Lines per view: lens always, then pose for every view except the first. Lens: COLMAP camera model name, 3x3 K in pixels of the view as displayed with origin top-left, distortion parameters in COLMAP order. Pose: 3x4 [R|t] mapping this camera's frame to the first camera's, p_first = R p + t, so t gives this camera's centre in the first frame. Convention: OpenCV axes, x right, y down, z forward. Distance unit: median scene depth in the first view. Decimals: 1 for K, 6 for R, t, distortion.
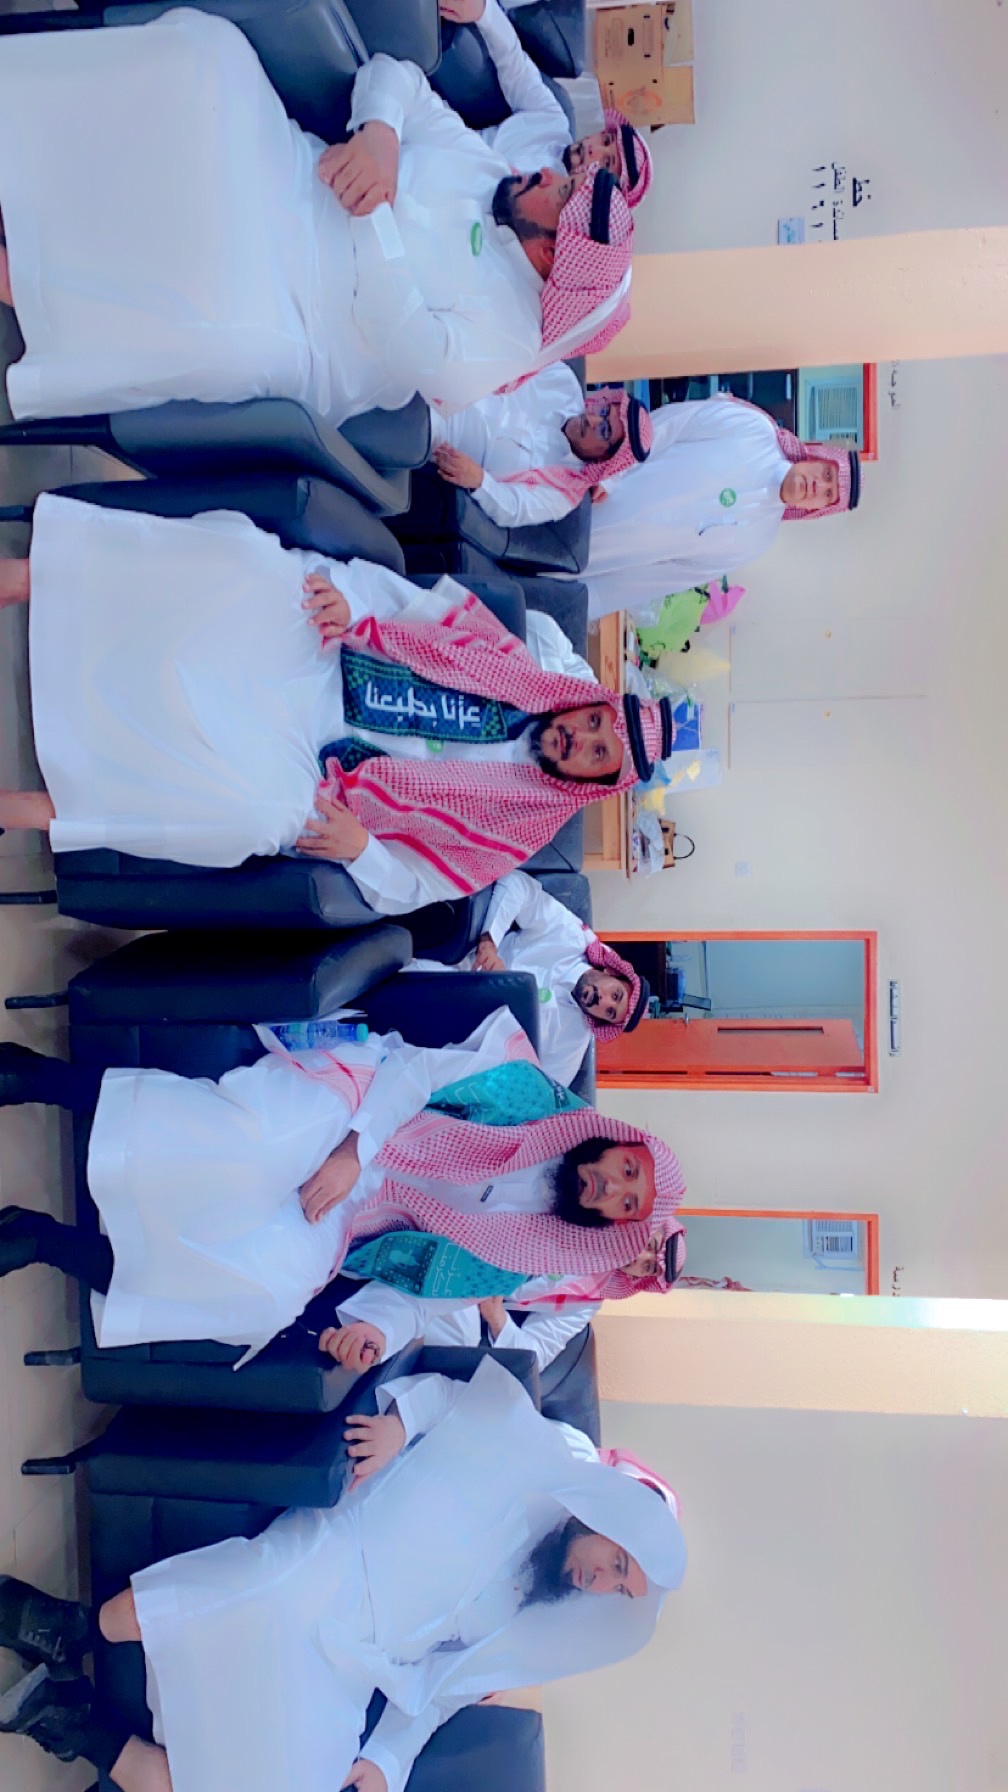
lens RADIAL K [[1433.4, 0, 501.2], [0, 1433.4, 893.3], [0, 0, 1]] dist [0.050631, -0.059954]
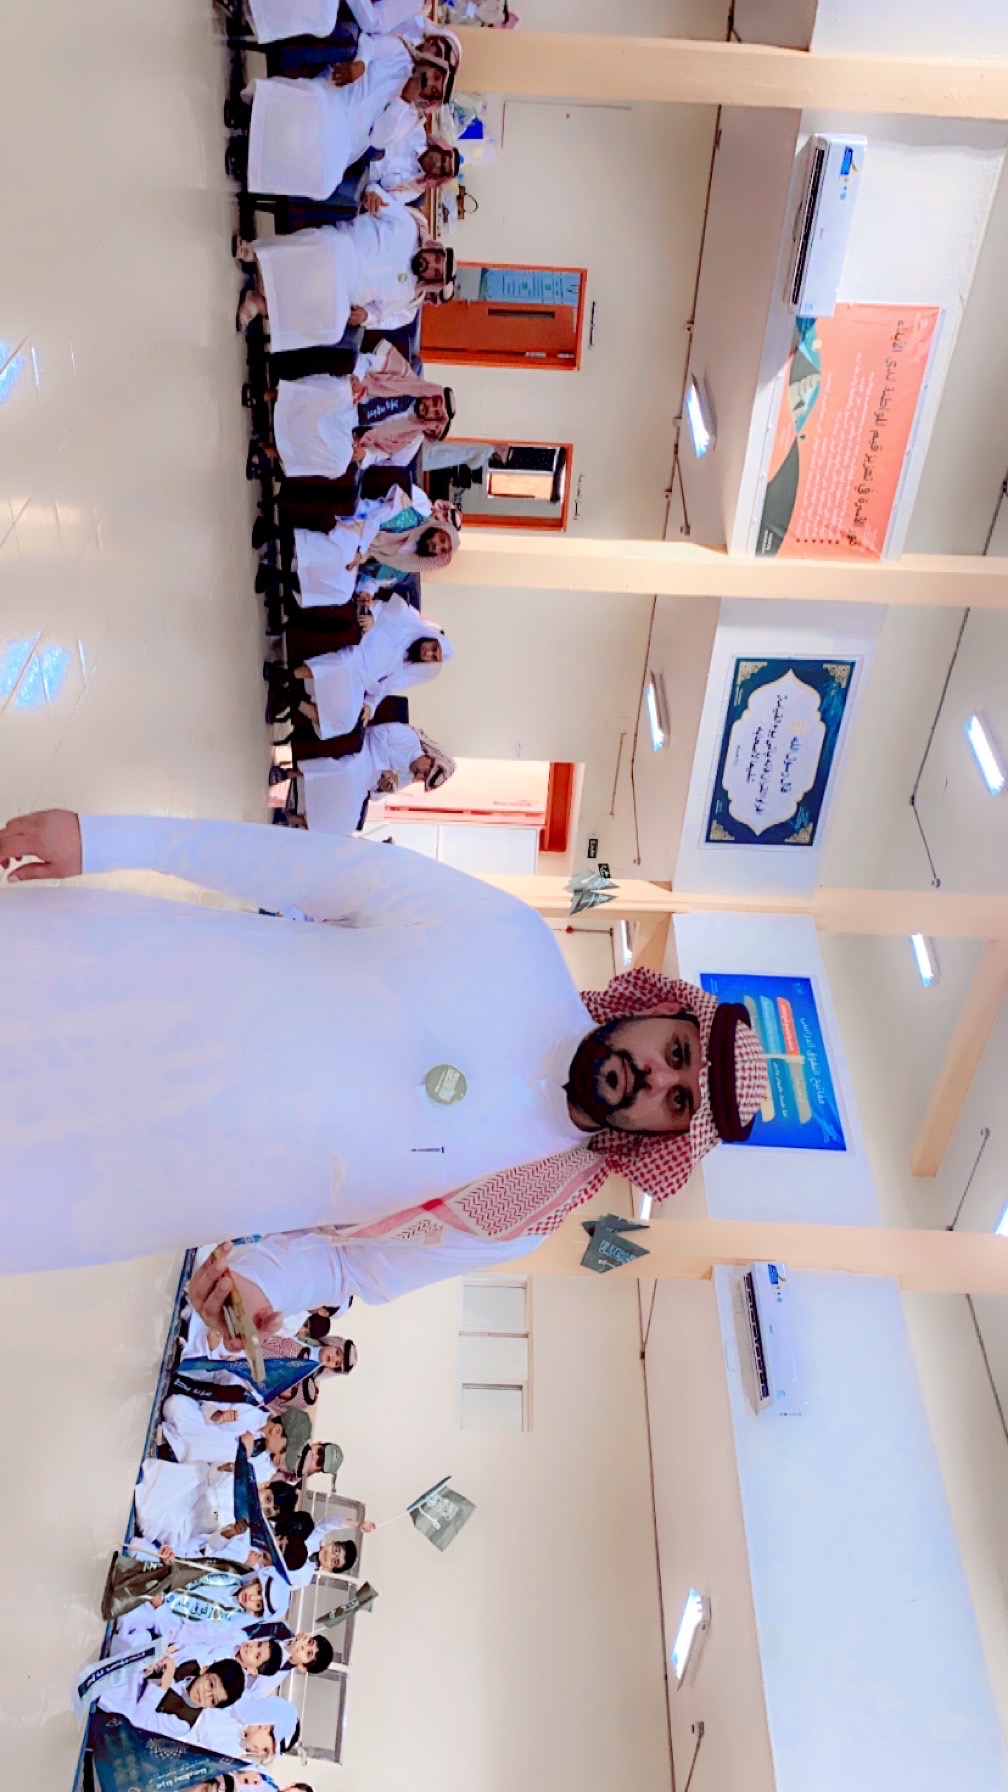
lens RADIAL K [[1433.4, 0, 496.0], [0, 1433.4, 893.9], [0, 0, 1]] dist [0.050631, -0.059954]
pose [[0.989884, -0.042797, 0.135268, -0.258530], [-0.047100, 0.800222, 0.597851, -1.093147], [-0.133831, -0.598175, 0.790111, -1.991695]]
